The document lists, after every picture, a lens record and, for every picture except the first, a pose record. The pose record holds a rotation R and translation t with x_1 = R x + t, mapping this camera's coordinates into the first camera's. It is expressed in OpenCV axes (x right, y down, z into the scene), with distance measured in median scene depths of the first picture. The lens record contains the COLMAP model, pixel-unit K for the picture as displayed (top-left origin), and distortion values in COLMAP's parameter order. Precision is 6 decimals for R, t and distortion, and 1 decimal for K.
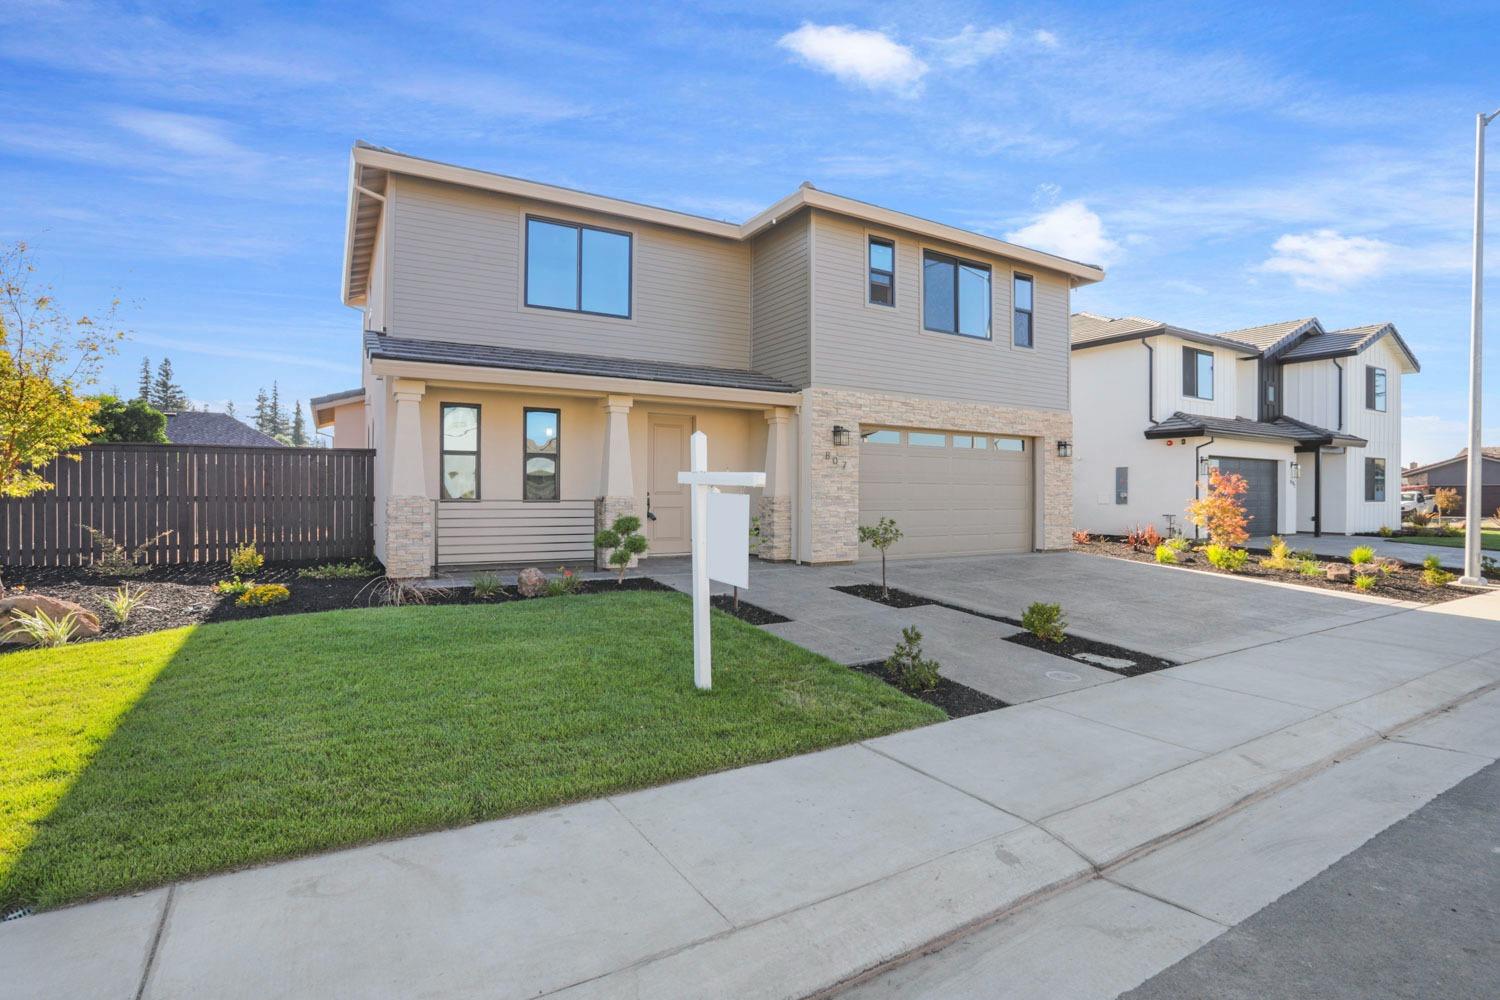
lens RADIAL K [[724.5, 0, 753.9], [0, 724.5, 497.0], [0, 0, 1]] dist [-0.091992, 0.041187]
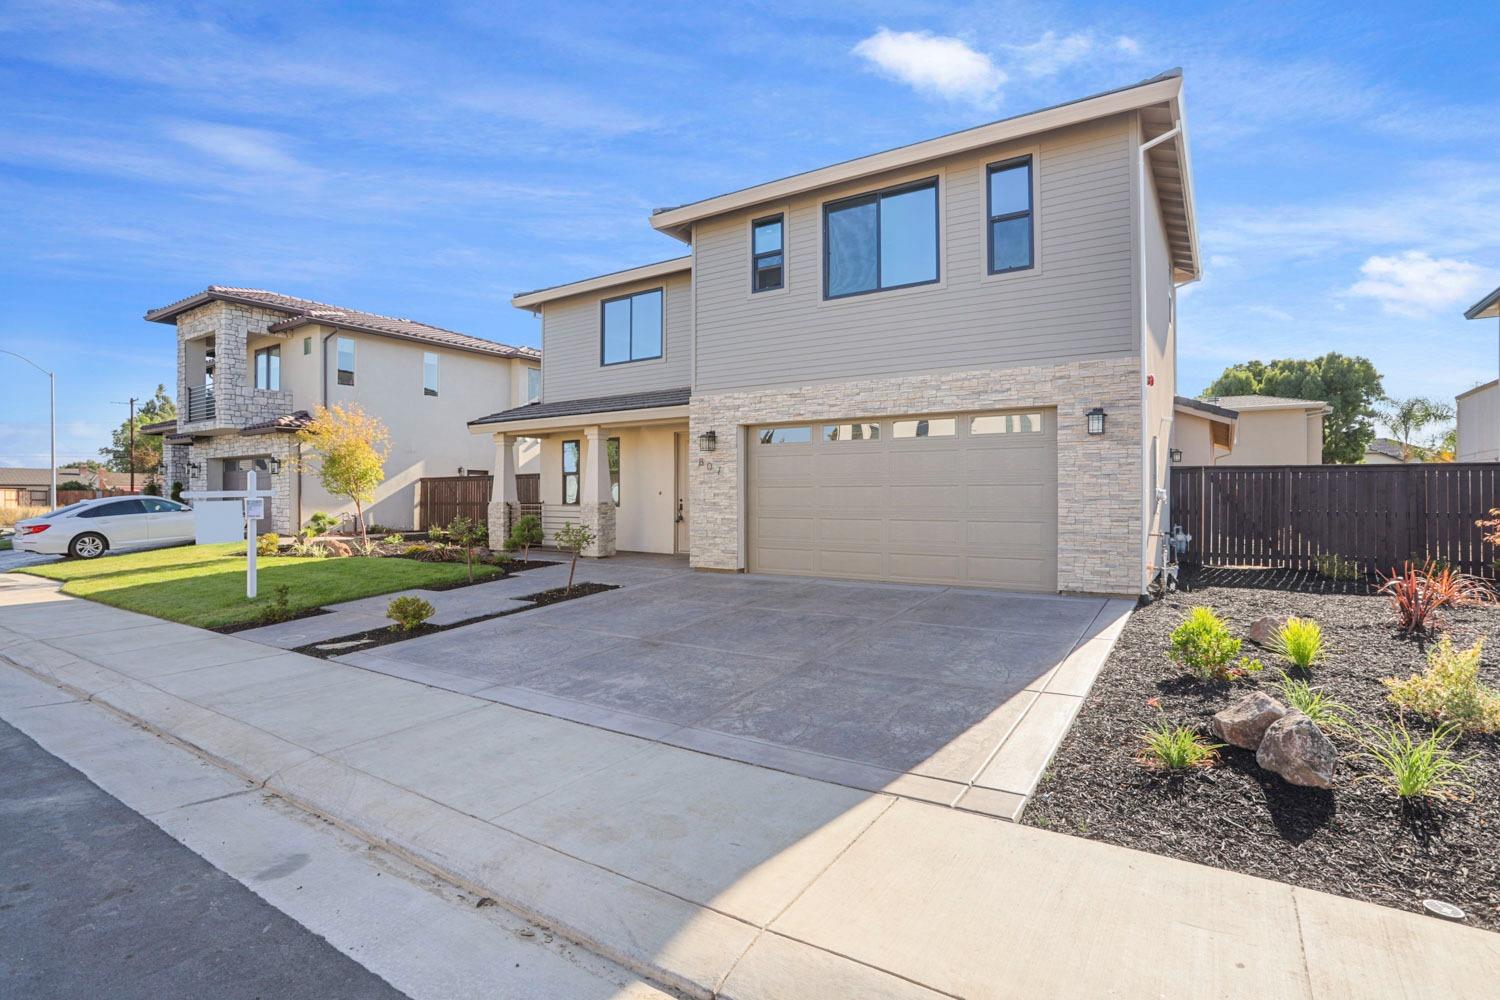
lens RADIAL K [[724.5, 0, 753.9], [0, 724.5, 497.0], [0, 0, 1]] dist [-0.091992, 0.041187]
pose [[0.440284, -0.005446, -0.897842, 0.993868], [-0.000479, 0.999980, -0.006300, -0.002074], [0.897859, 0.003204, 0.440272, 0.593304]]
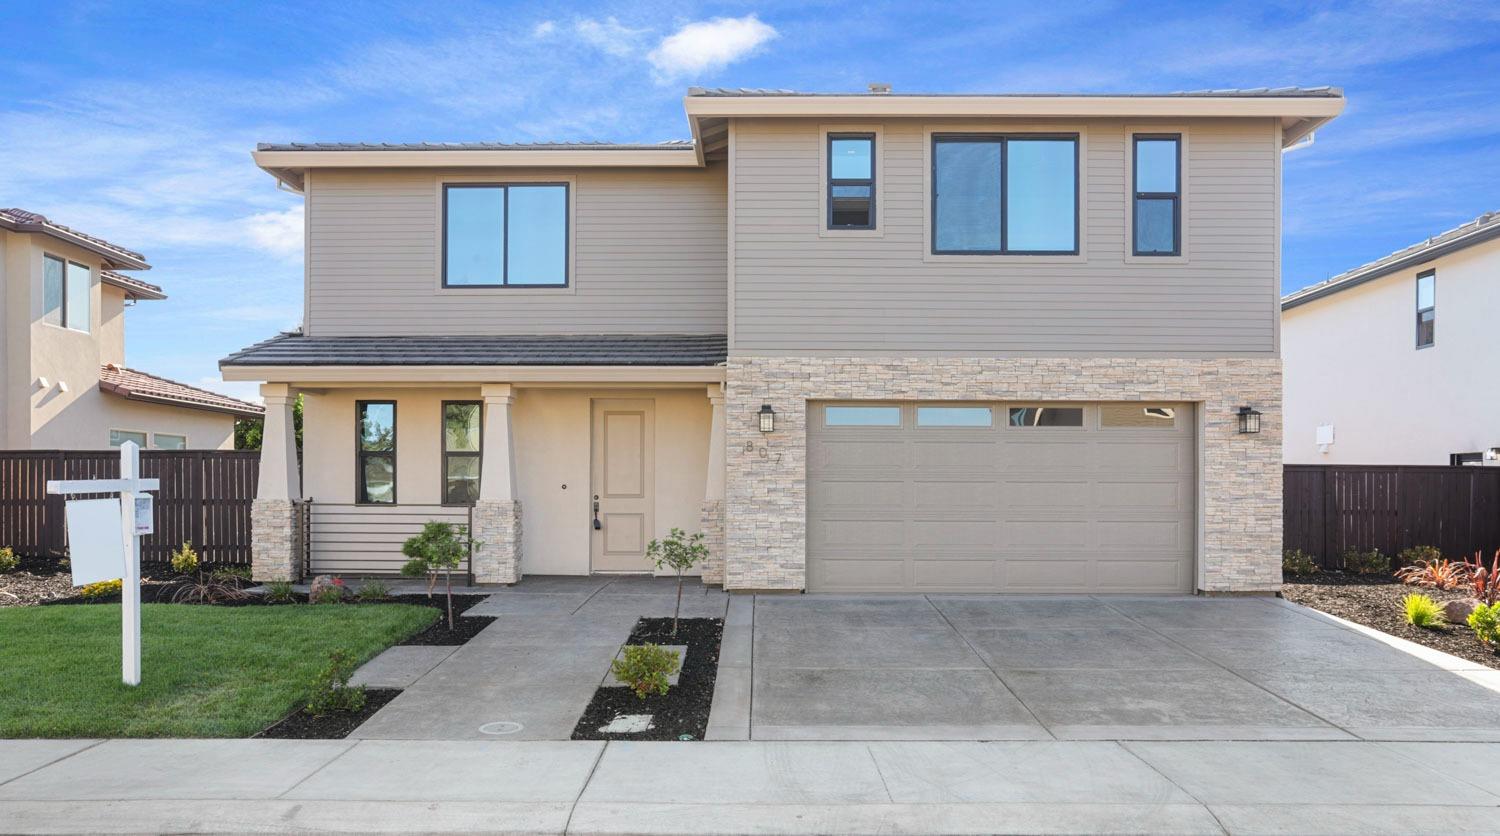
lens RADIAL K [[1042.6, 0, 752.7], [0, 1042.6, 492.6], [0, 0, 1]] dist [-0.014222, -0.000967]
pose [[0.855480, -0.001563, -0.517834, 0.631503], [-0.001652, 0.999982, -0.005746, -0.003007], [0.517834, 0.005771, 0.855462, 0.078227]]
